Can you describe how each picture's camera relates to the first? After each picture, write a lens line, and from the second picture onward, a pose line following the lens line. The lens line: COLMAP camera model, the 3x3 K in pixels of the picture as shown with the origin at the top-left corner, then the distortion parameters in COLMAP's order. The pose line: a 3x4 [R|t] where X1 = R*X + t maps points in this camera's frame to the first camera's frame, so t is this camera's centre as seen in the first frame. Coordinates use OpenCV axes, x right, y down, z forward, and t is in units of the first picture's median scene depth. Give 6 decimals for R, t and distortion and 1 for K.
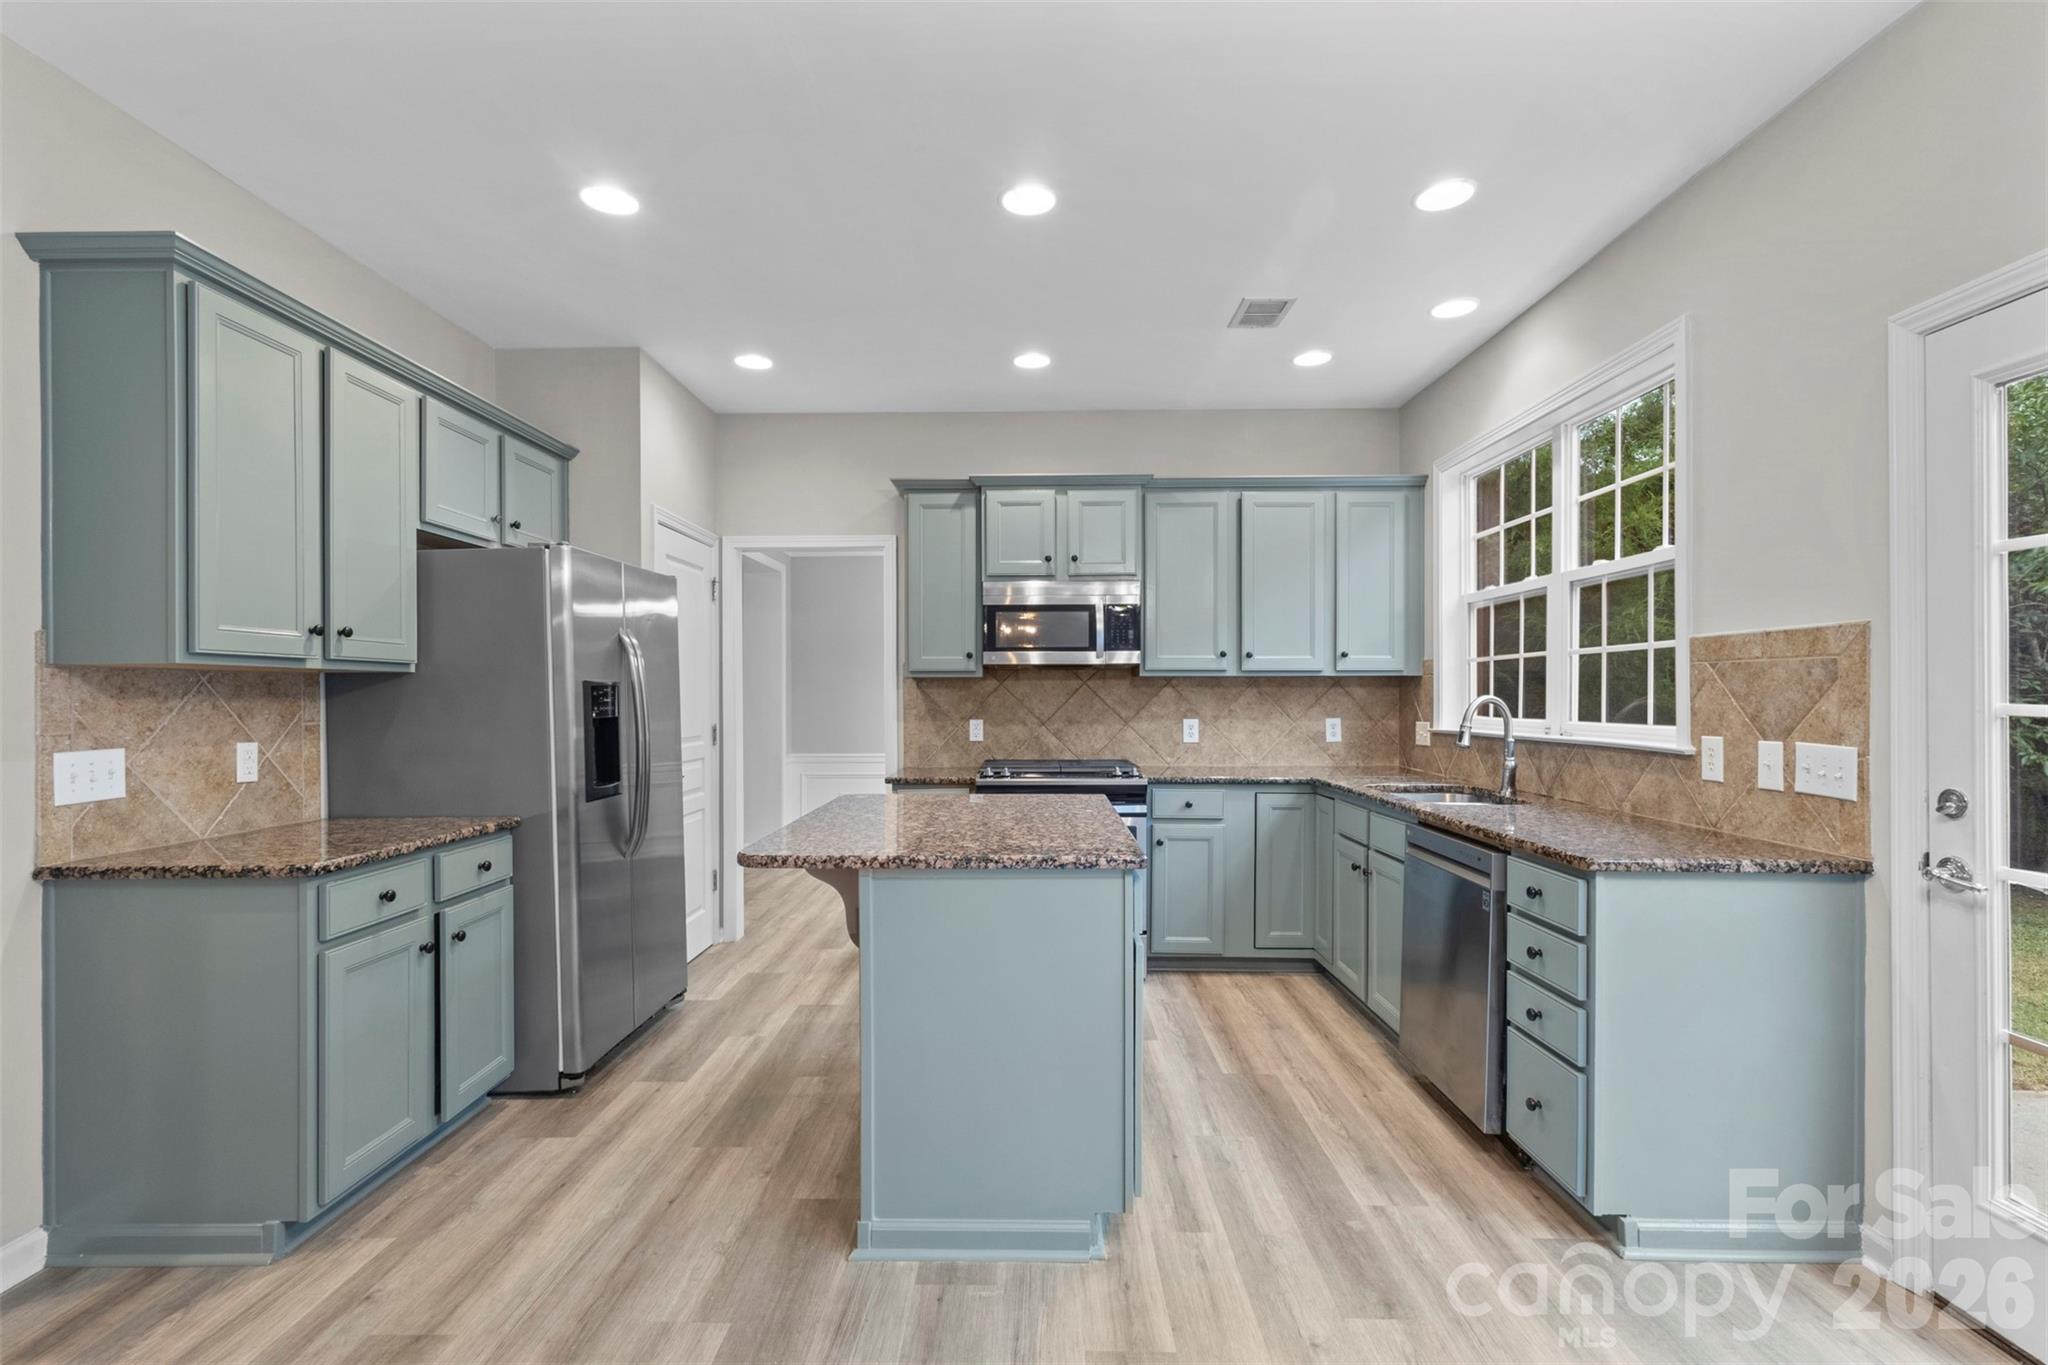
lens RADIAL K [[949.4, 0, 1017.8], [0, 949.4, 695.9], [0, 0, 1]] dist [0.004977, 0.000373]
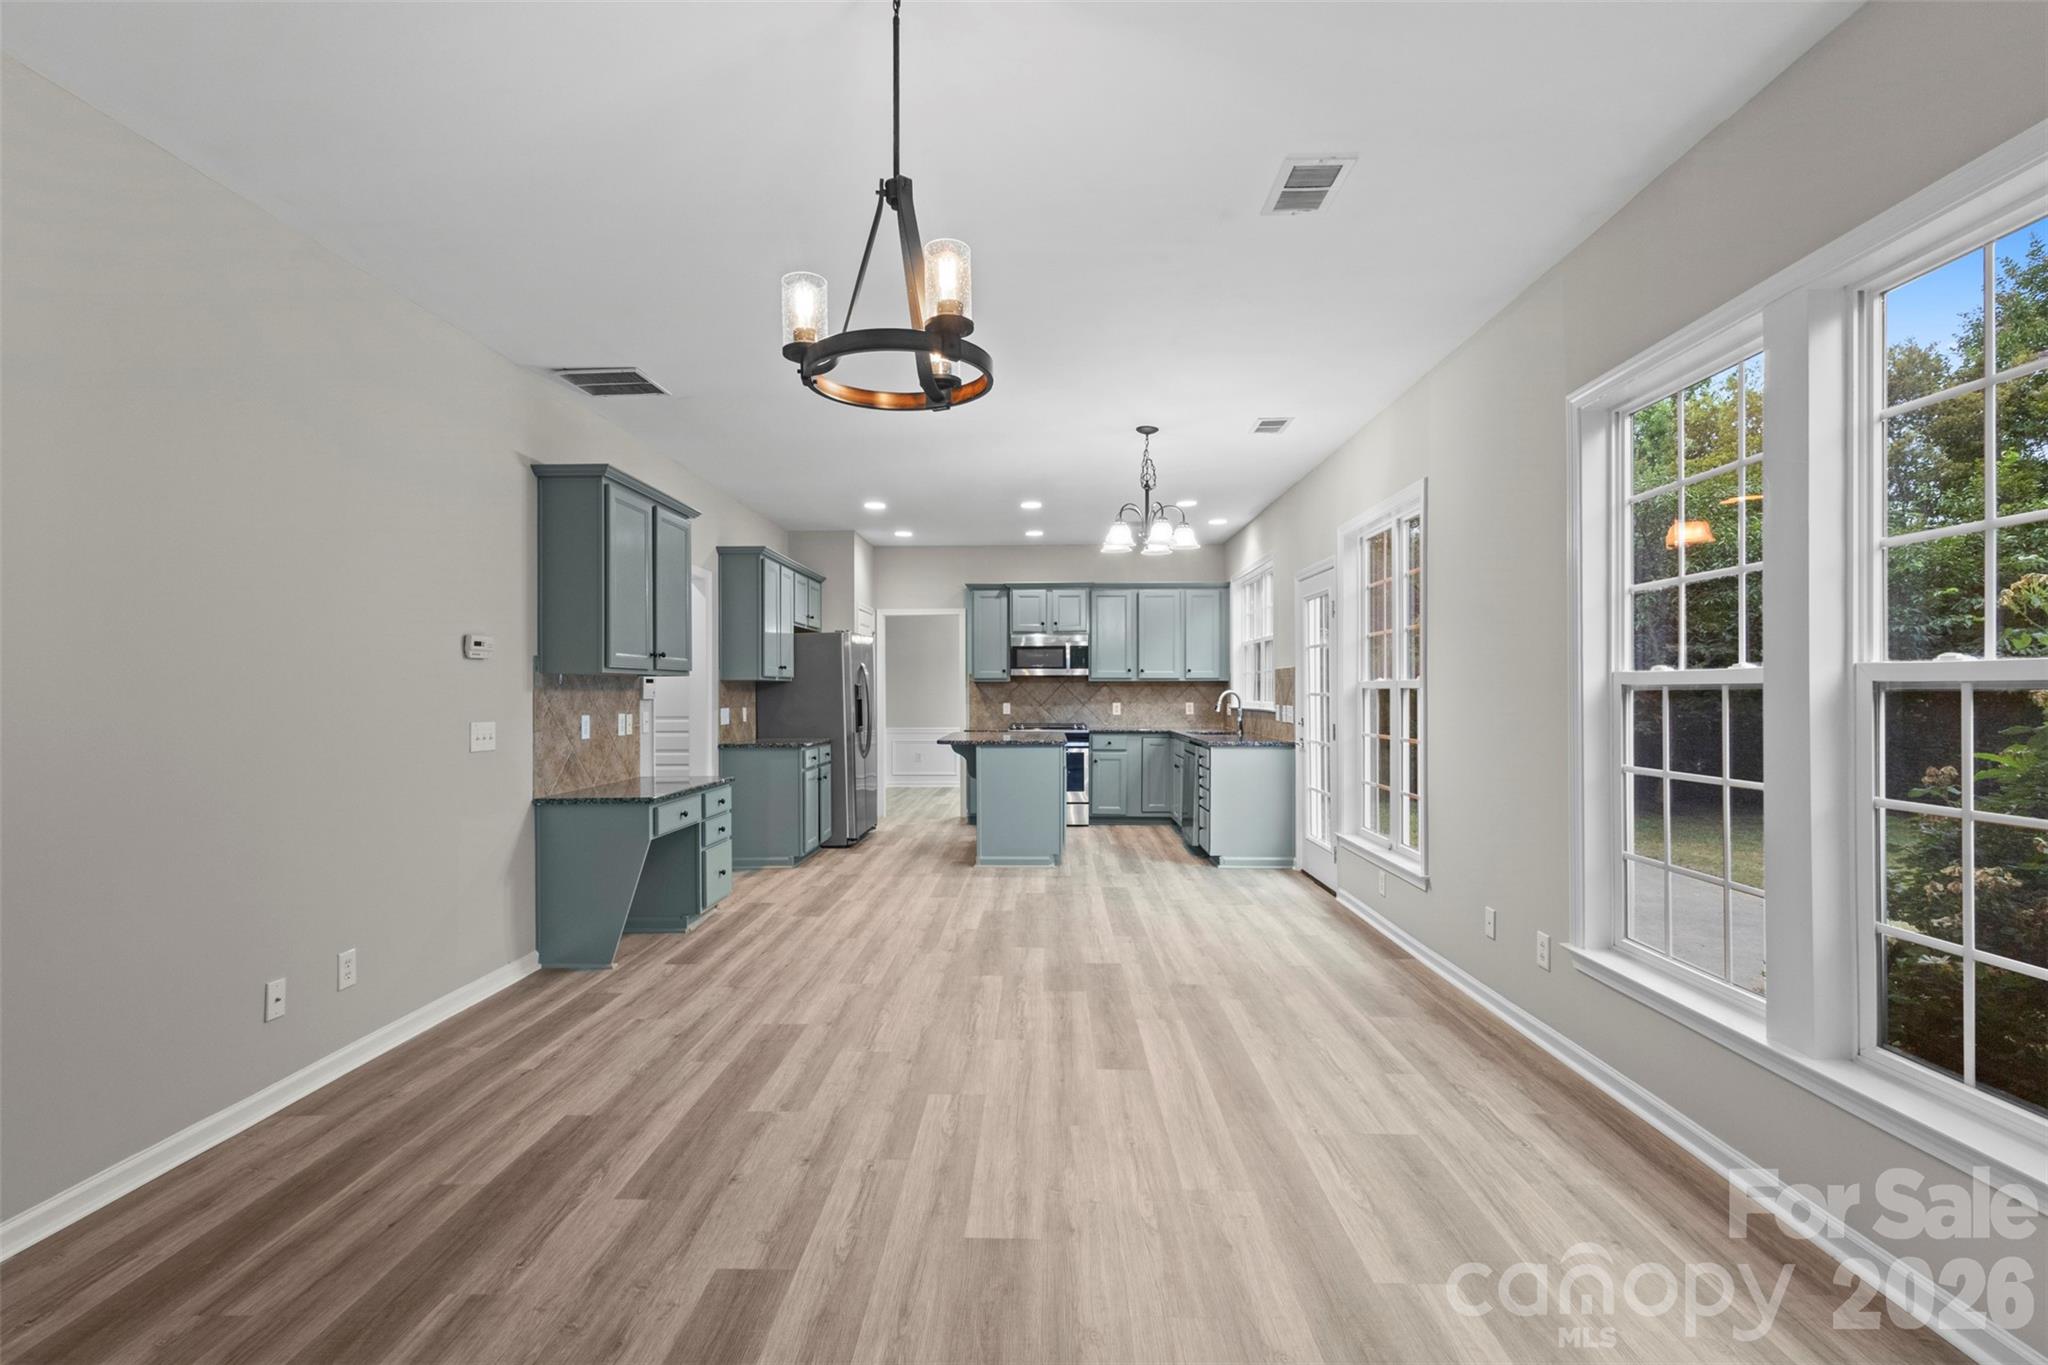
lens RADIAL K [[949.4, 0, 1022.2], [0, 949.4, 685.7], [0, 0, 1]] dist [0.004977, 0.000373]
pose [[0.999952, -0.000325, -0.009765, 0.012419], [0.000247, 0.999967, -0.008067, 0.008569], [0.009767, 0.008065, 0.999920, -1.679923]]
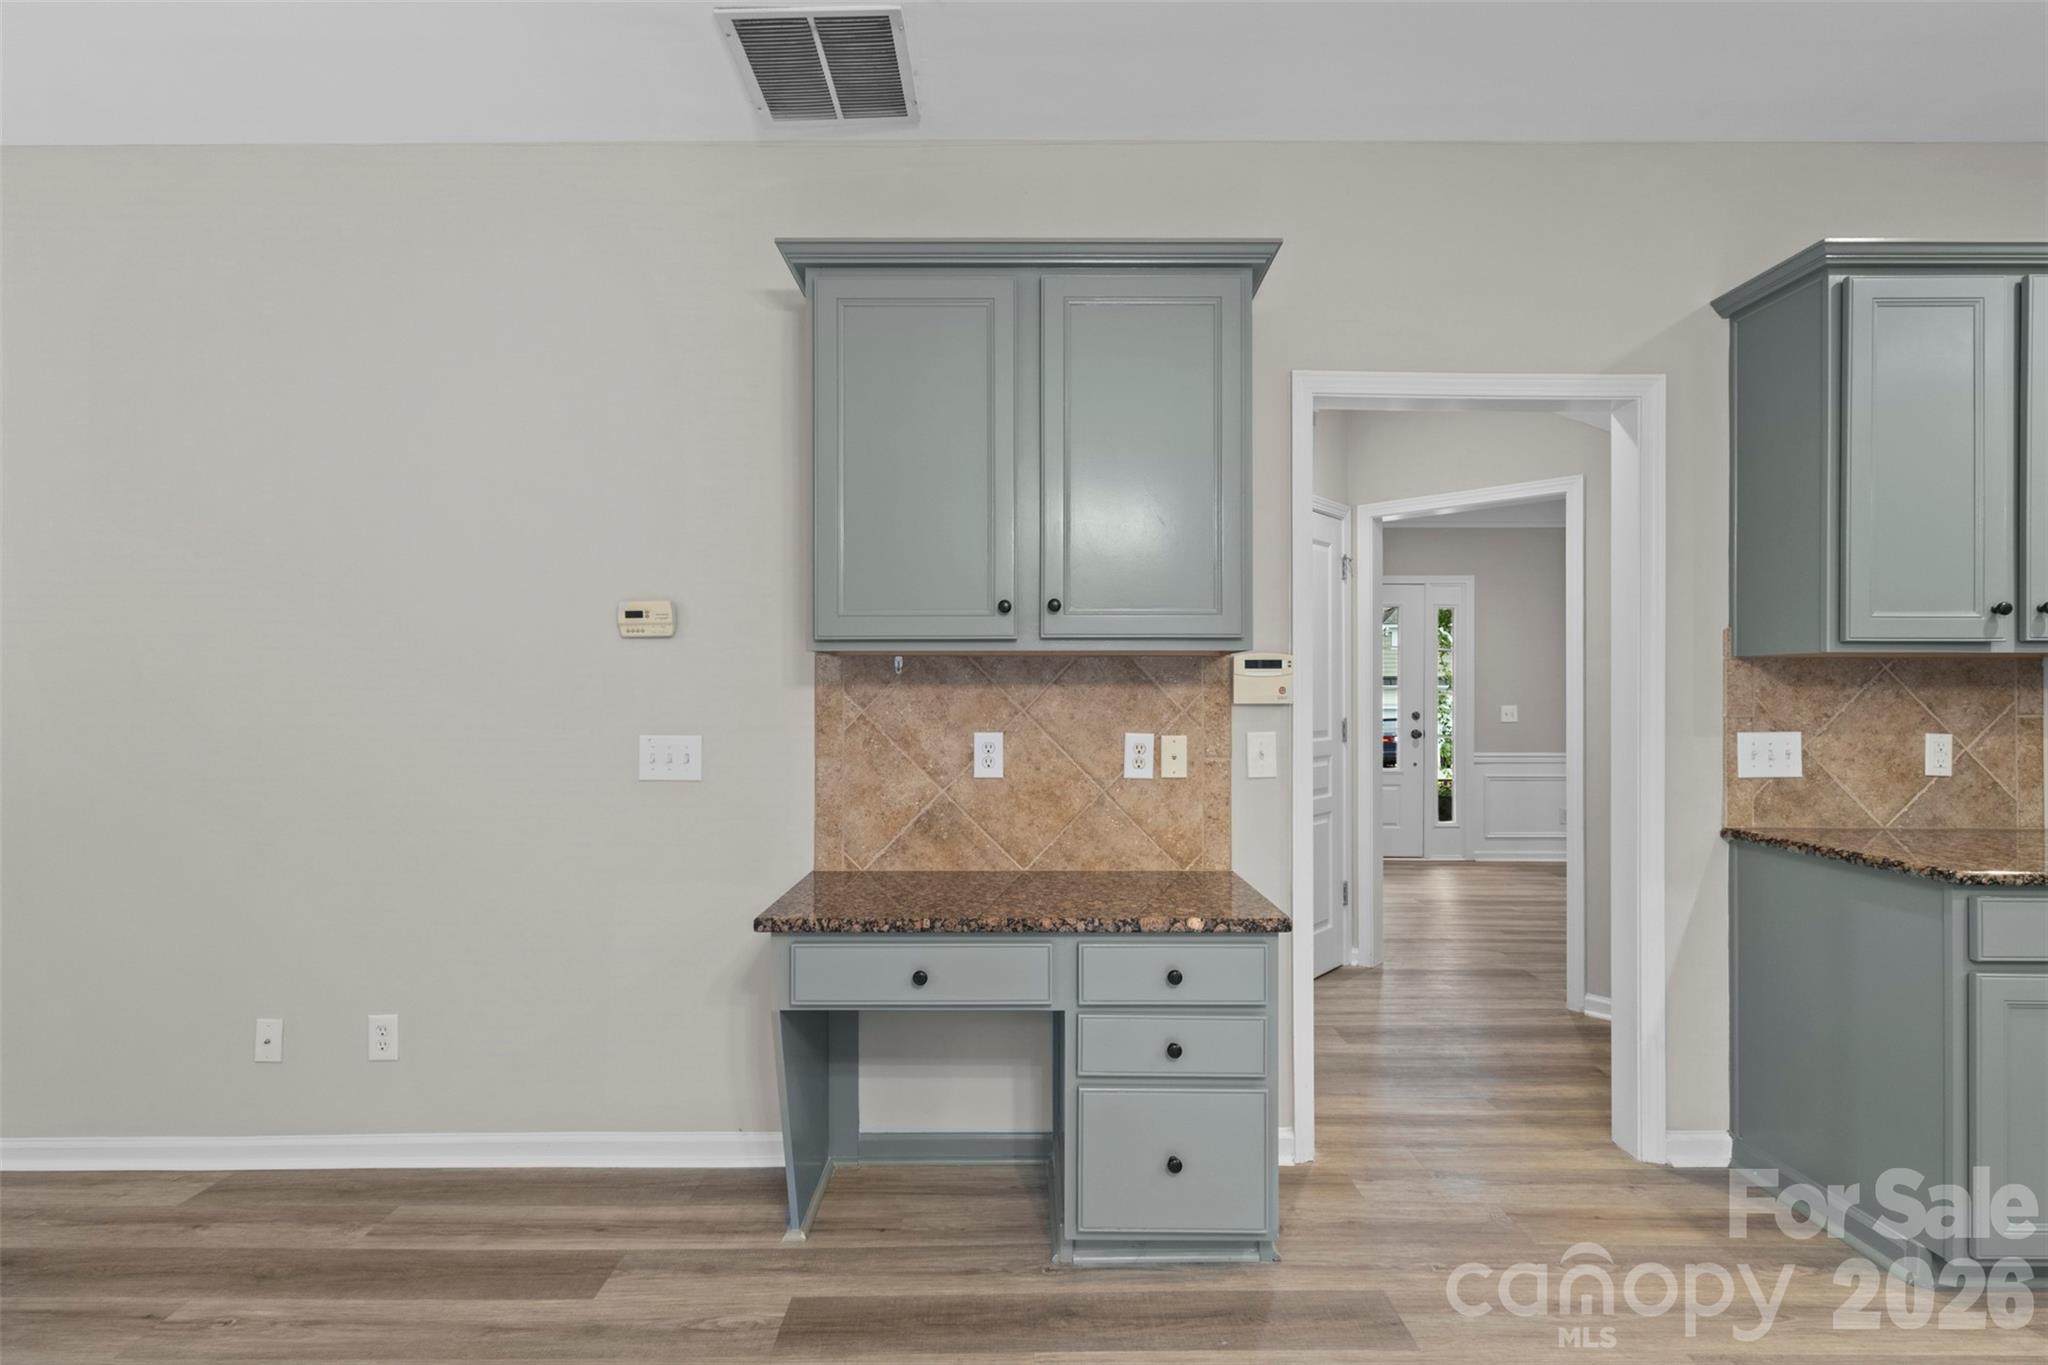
lens RADIAL K [[949.4, 0, 1019.0], [0, 949.4, 687.8], [0, 0, 1]] dist [0.004977, 0.000373]
pose [[0.018918, 0.002721, -0.999817, 0.111239], [-0.001504, 0.999995, 0.002693, 0.002481], [0.999820, 0.001453, 0.018922, 0.076199]]
